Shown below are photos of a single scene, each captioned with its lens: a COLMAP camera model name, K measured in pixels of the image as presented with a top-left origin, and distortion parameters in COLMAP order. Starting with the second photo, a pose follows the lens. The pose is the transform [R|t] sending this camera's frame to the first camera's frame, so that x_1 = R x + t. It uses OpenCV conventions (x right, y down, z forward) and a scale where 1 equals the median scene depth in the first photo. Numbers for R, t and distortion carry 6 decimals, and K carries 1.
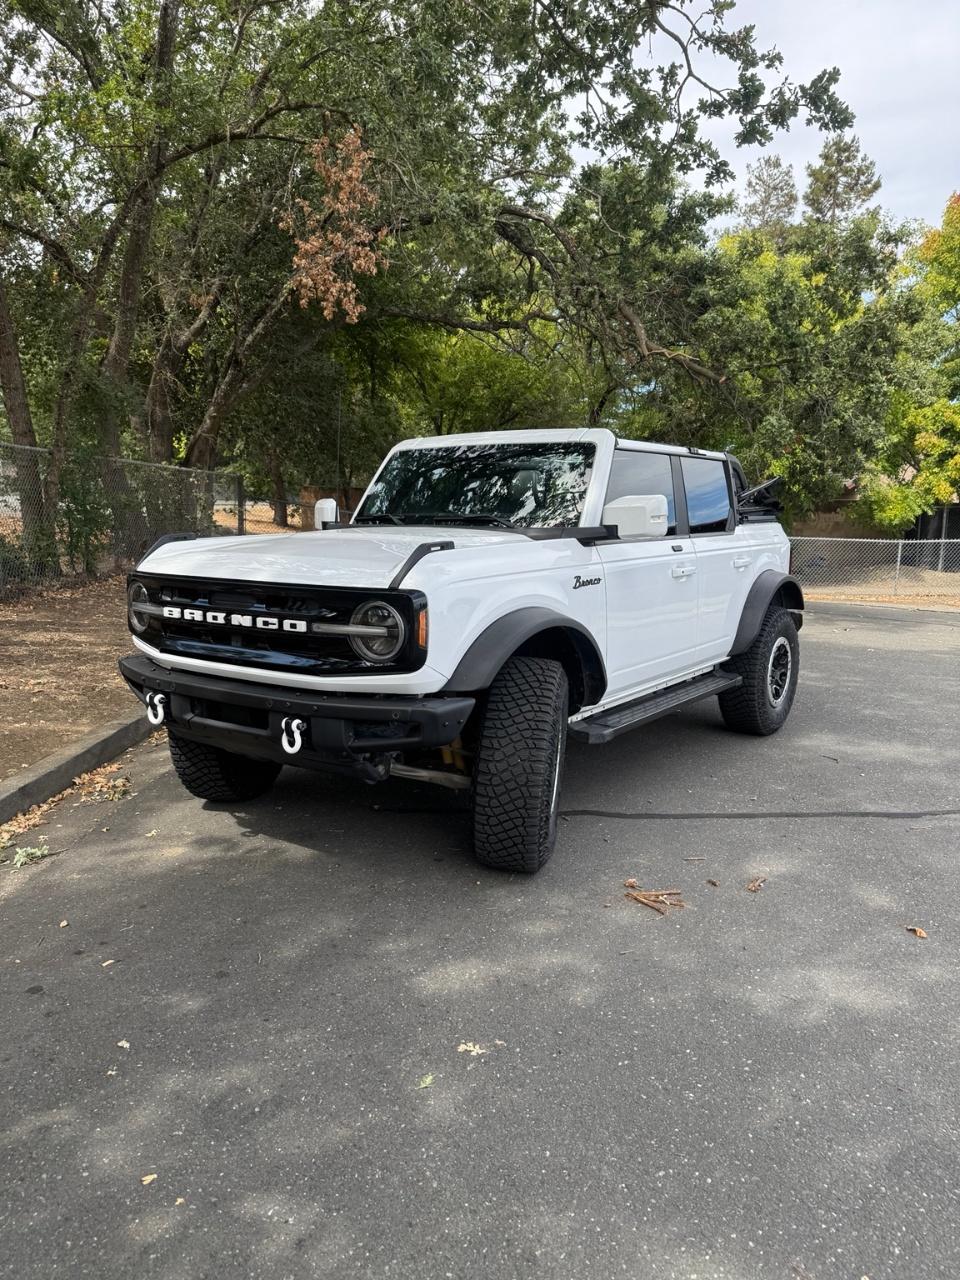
lens RADIAL K [[906.4, 0, 486.2], [0, 906.4, 632.6], [0, 0, 1]] dist [0.080498, -0.117553]
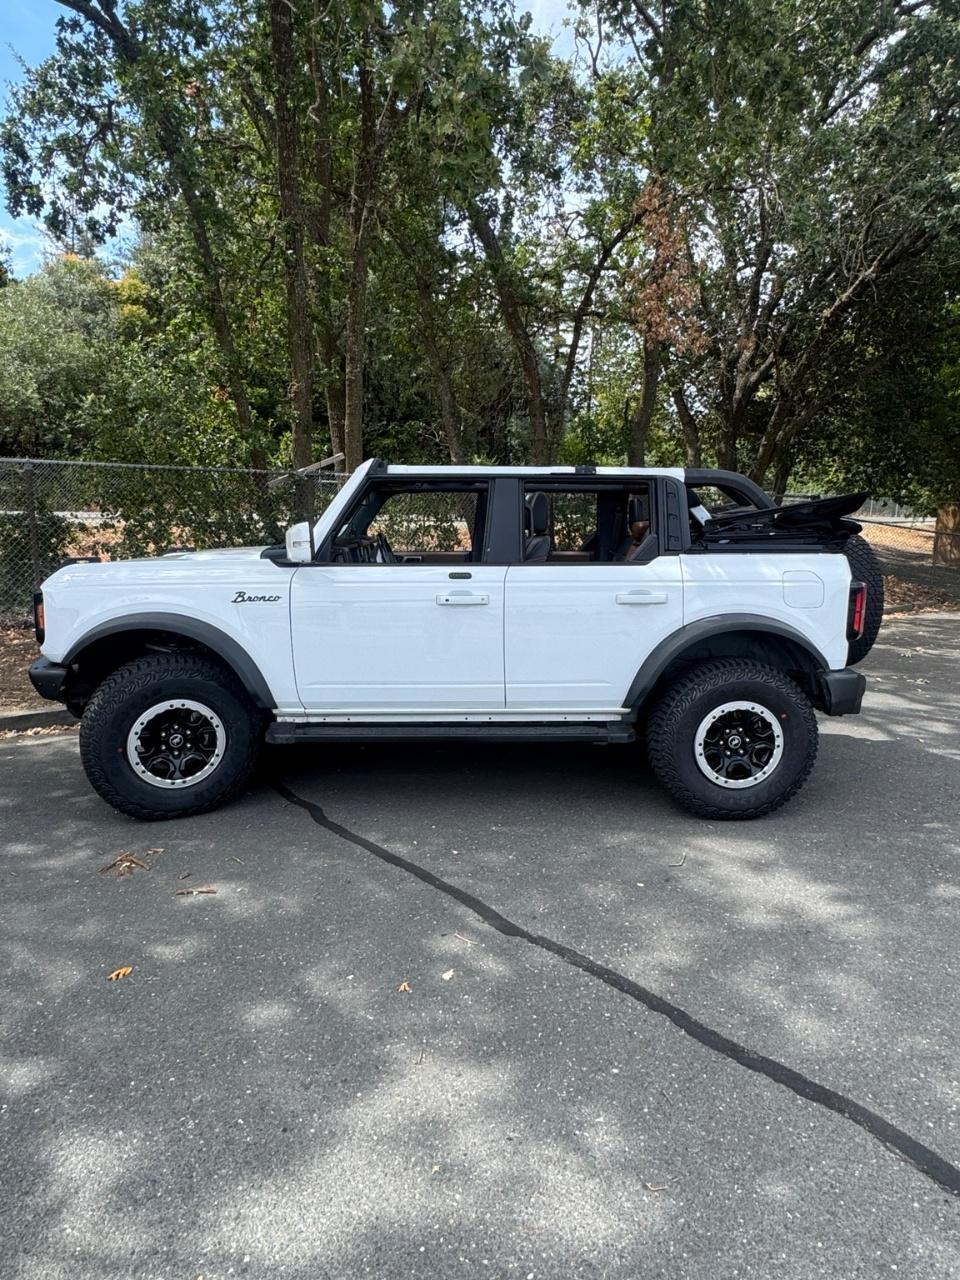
lens RADIAL K [[777.4, 0, 487.3], [0, 777.4, 639.1], [0, 0, 1]] dist [-0.006217, 0.001765]
pose [[0.610529, 0.120809, -0.782725, 1.060559], [-0.109487, 0.991683, 0.067660, -0.103181], [0.784389, 0.044390, 0.618679, 0.629823]]
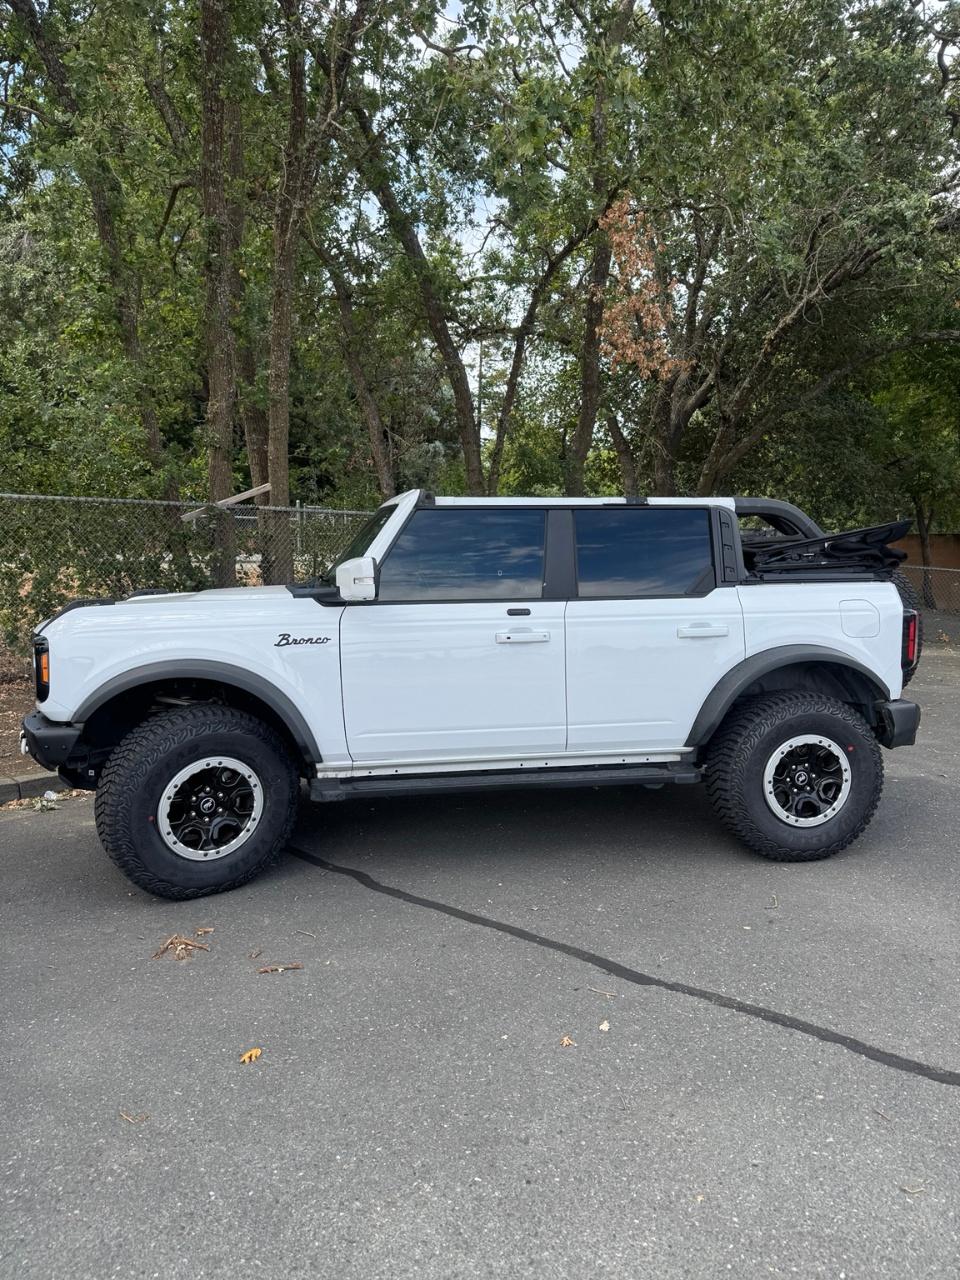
lens RADIAL K [[906.4, 0, 486.2], [0, 906.4, 632.6], [0, 0, 1]] dist [0.080498, -0.117553]
pose [[0.718842, 0.048975, -0.693446, 0.983218], [-0.084696, 0.996254, -0.017436, -0.064967], [0.689995, 0.071266, 0.720298, 0.400562]]
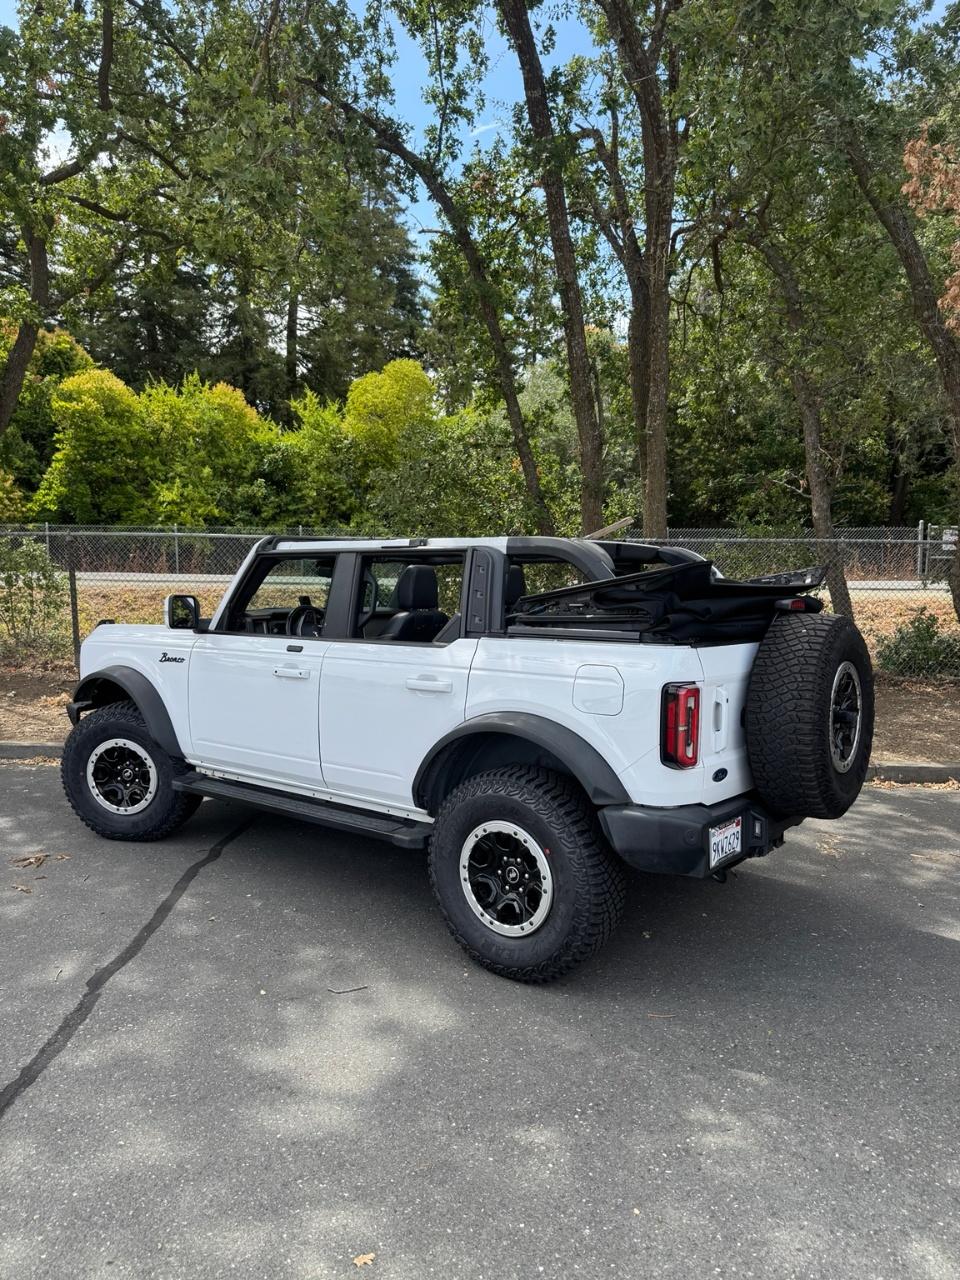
lens RADIAL K [[927.3, 0, 460.9], [0, 927.3, 616.3], [0, 0, 1]] dist [0.073798, -0.000980]
pose [[-0.065015, 0.031981, -0.997372, 1.440790], [-0.145834, 0.988451, 0.041202, -0.234656], [0.987170, 0.148129, -0.059600, 1.489310]]
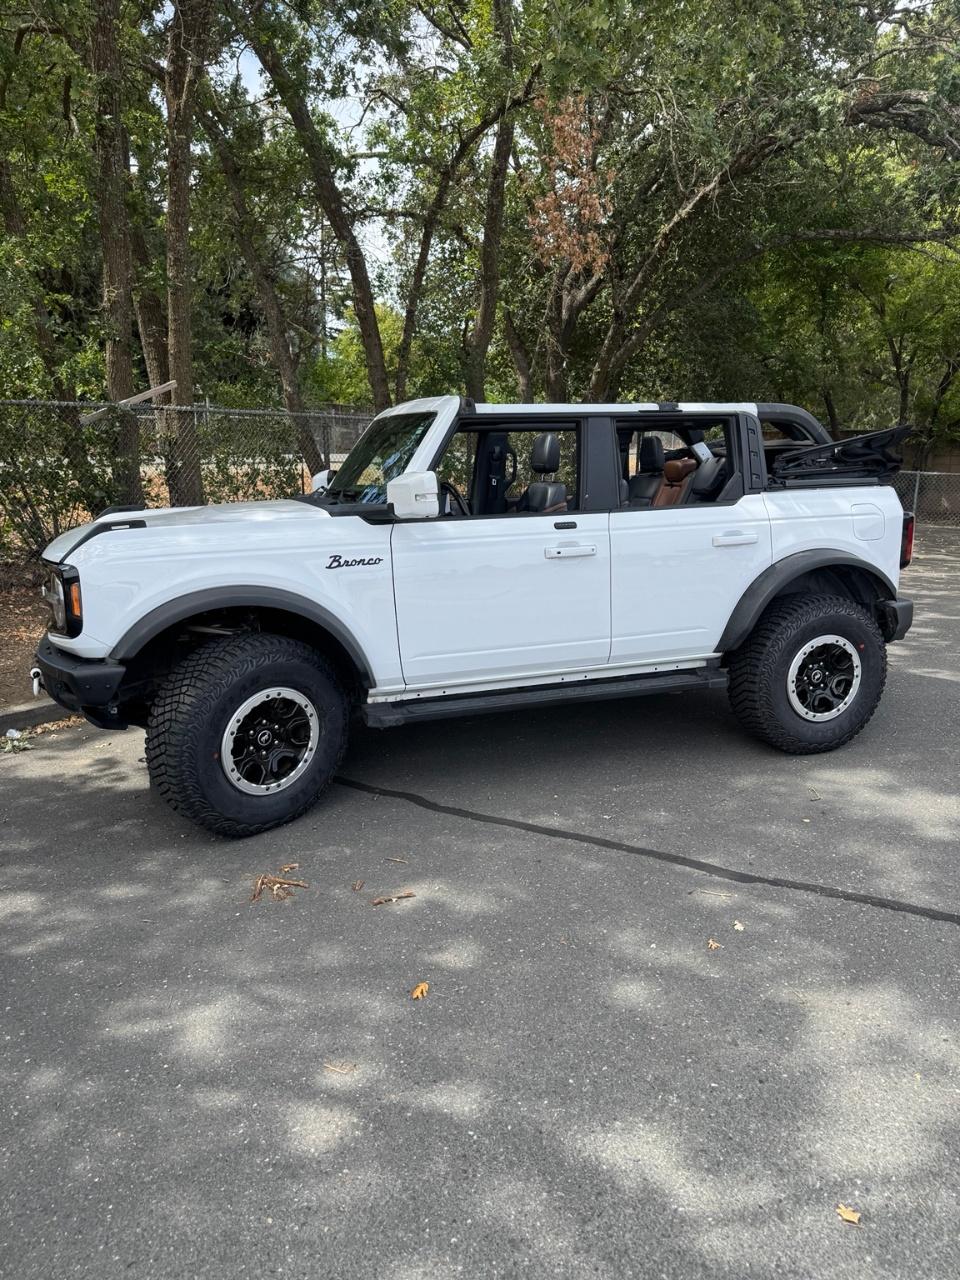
lens RADIAL K [[906.4, 0, 486.2], [0, 906.4, 632.6], [0, 0, 1]] dist [0.080498, -0.117553]
pose [[0.828195, 0.091020, -0.552999, 0.779686], [-0.055897, 0.995219, 0.080094, -0.066461], [0.557645, -0.035422, 0.829323, 0.267443]]
